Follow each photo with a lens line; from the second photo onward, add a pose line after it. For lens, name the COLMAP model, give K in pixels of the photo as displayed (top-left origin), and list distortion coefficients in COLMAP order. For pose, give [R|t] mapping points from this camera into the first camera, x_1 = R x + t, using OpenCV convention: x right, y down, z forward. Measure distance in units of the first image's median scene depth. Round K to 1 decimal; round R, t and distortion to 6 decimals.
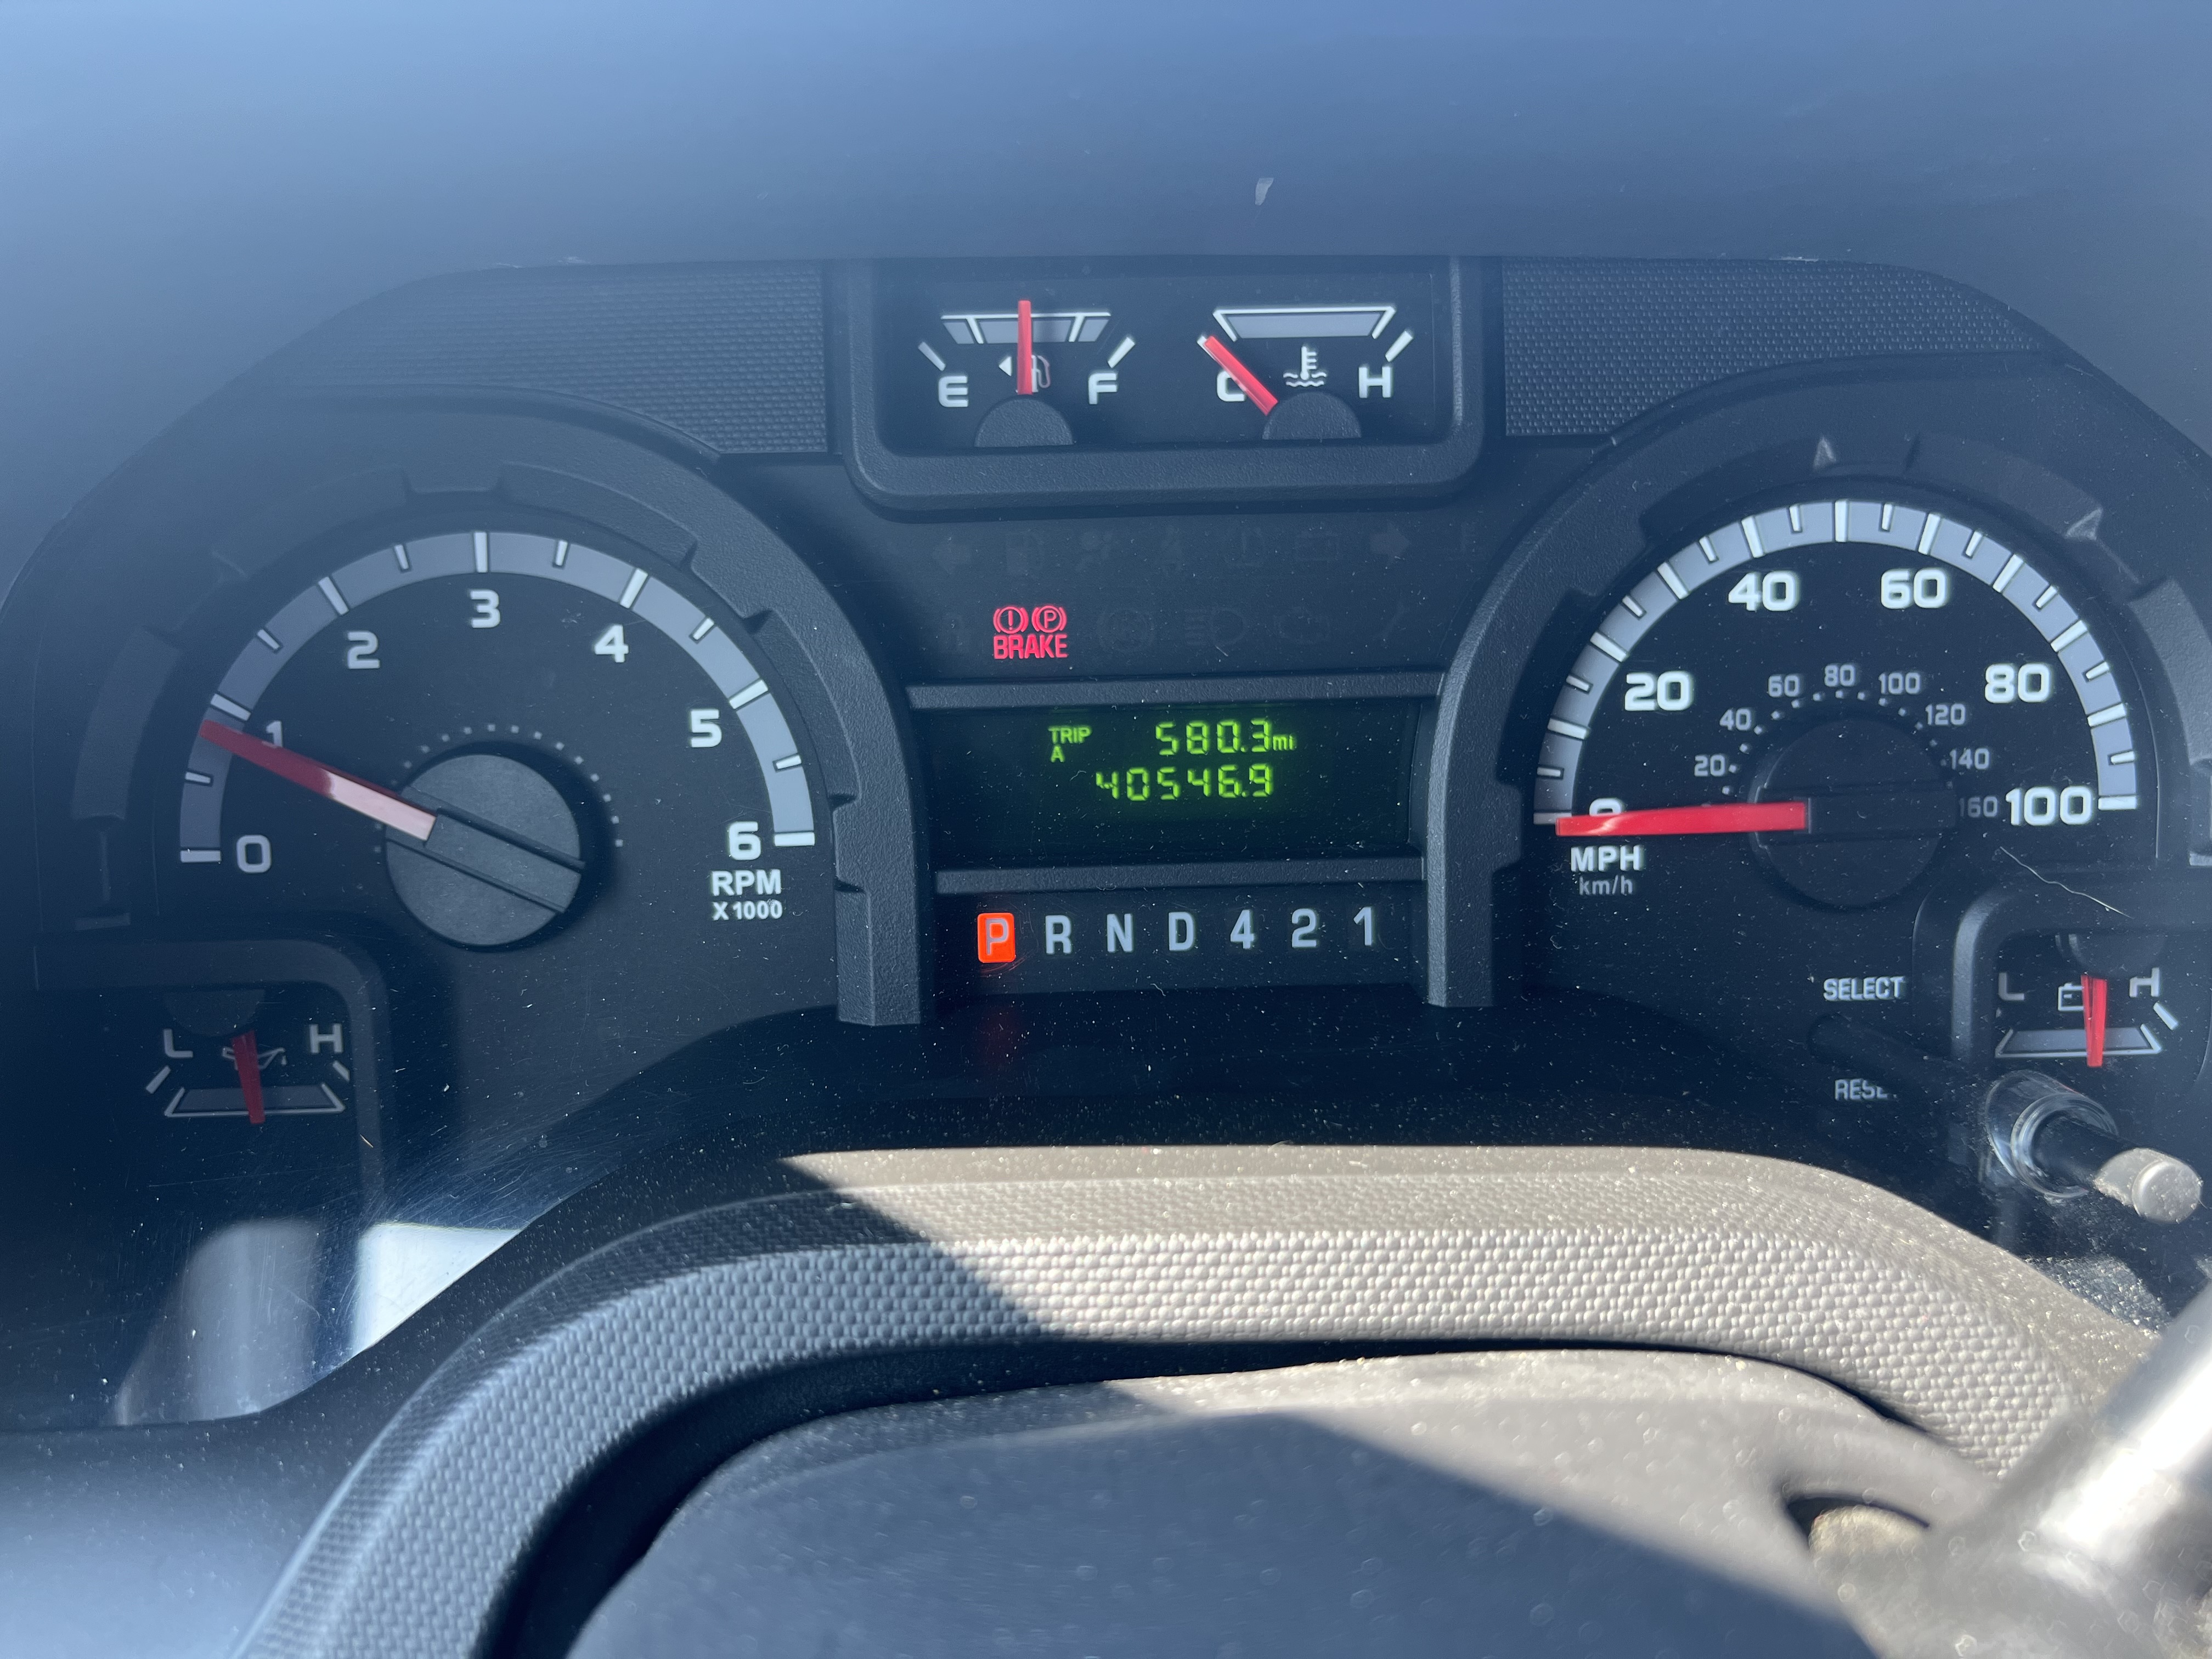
lens RADIAL K [[1656.5, 0, 1105.9], [0, 1656.5, 829.0], [0, 0, 1]] dist [0.015260, 0.005178]
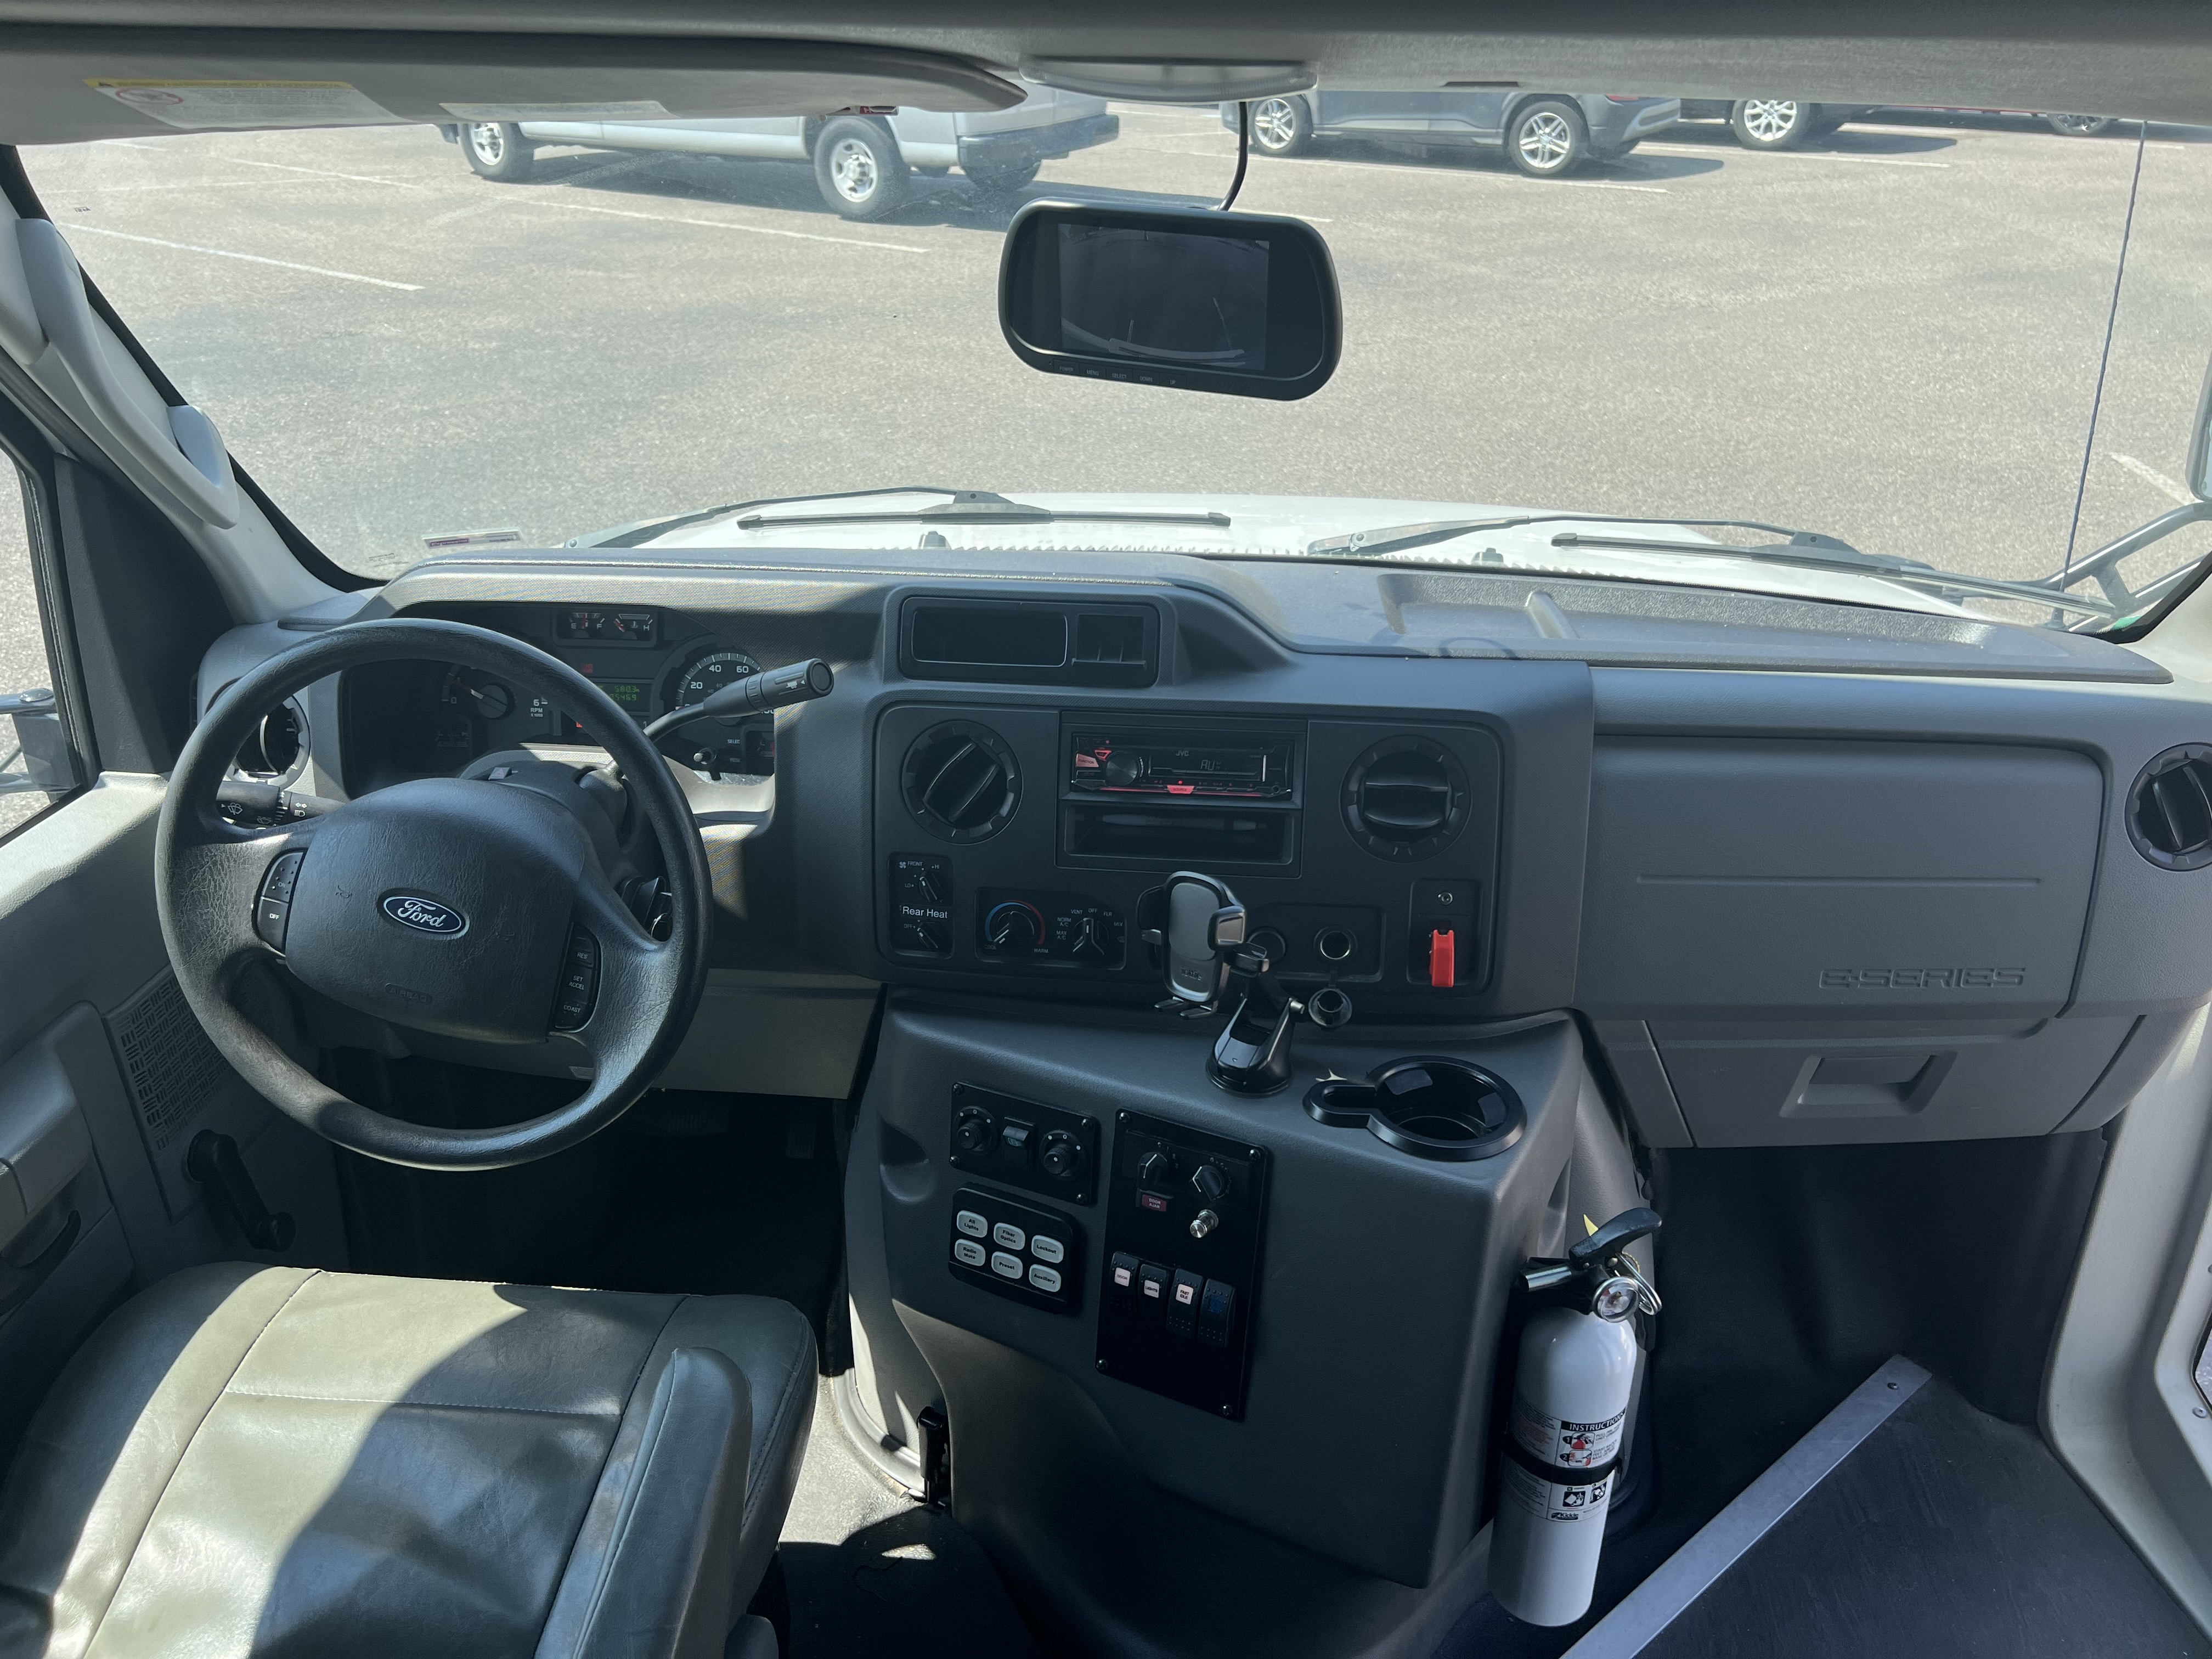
lens RADIAL K [[1656.5, 0, 1106.3], [0, 1656.5, 829.2], [0, 0, 1]] dist [0.015260, 0.005178]
pose [[0.993960, 0.061540, -0.090861, 2.286901], [-0.057499, 0.997265, 0.046443, 0.063892], [0.093471, -0.040938, 0.994780, -4.533425]]
